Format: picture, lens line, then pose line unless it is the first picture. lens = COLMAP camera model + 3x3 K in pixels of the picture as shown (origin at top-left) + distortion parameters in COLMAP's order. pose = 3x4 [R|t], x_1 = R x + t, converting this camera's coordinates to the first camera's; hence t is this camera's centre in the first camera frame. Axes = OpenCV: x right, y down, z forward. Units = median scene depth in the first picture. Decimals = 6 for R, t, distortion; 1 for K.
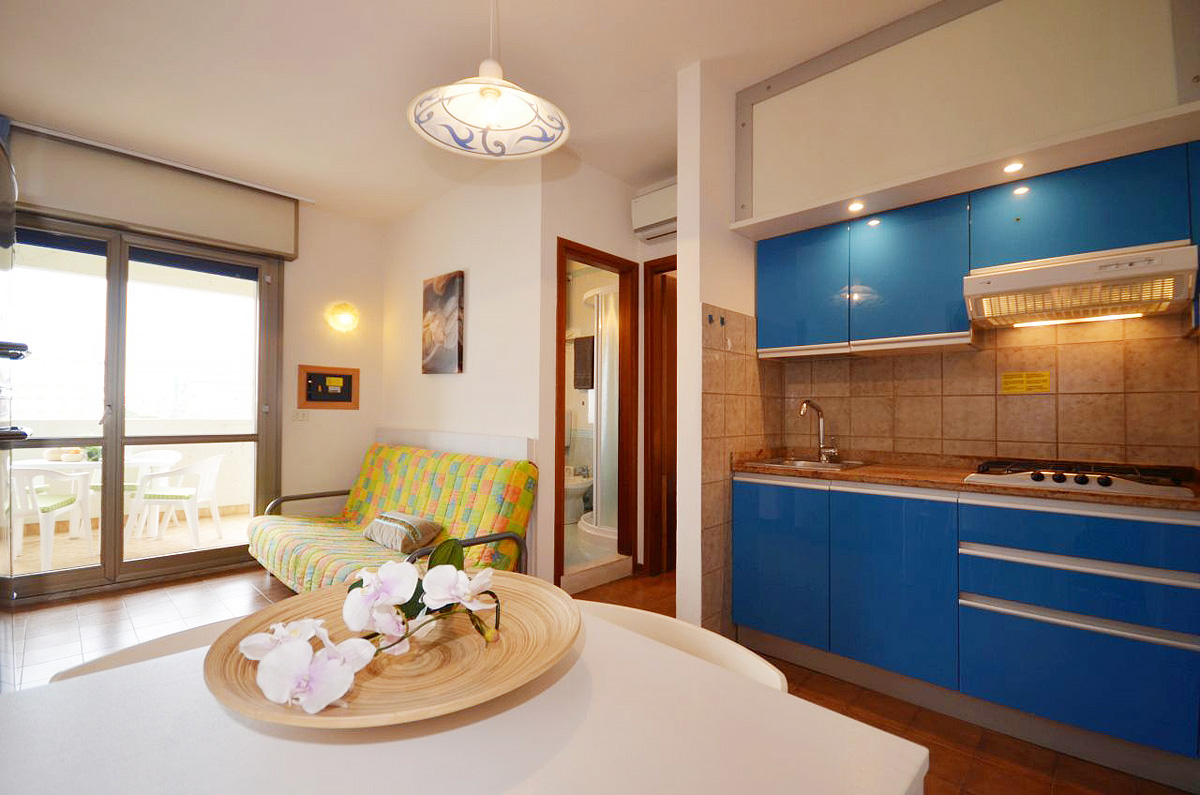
lens RADIAL K [[525.5, 0, 600.5], [0, 525.5, 405.3], [0, 0, 1]] dist [-0.002054, -0.000347]
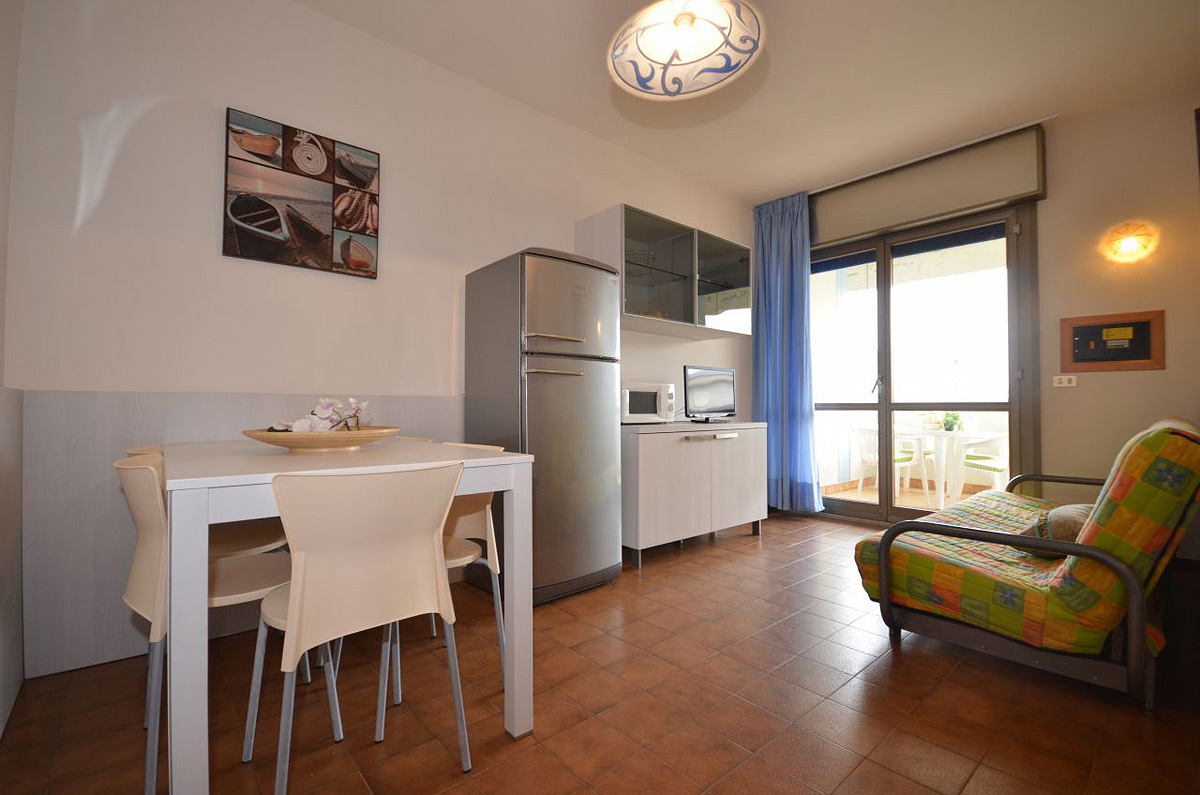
lens RADIAL K [[525.5, 0, 596.4], [0, 525.5, 400.1], [0, 0, 1]] dist [-0.002054, -0.000347]
pose [[-0.092531, -0.020880, -0.995491, 0.315052], [0.010823, 0.999700, -0.021974, 0.061328], [0.995651, -0.012807, -0.092277, 0.363218]]
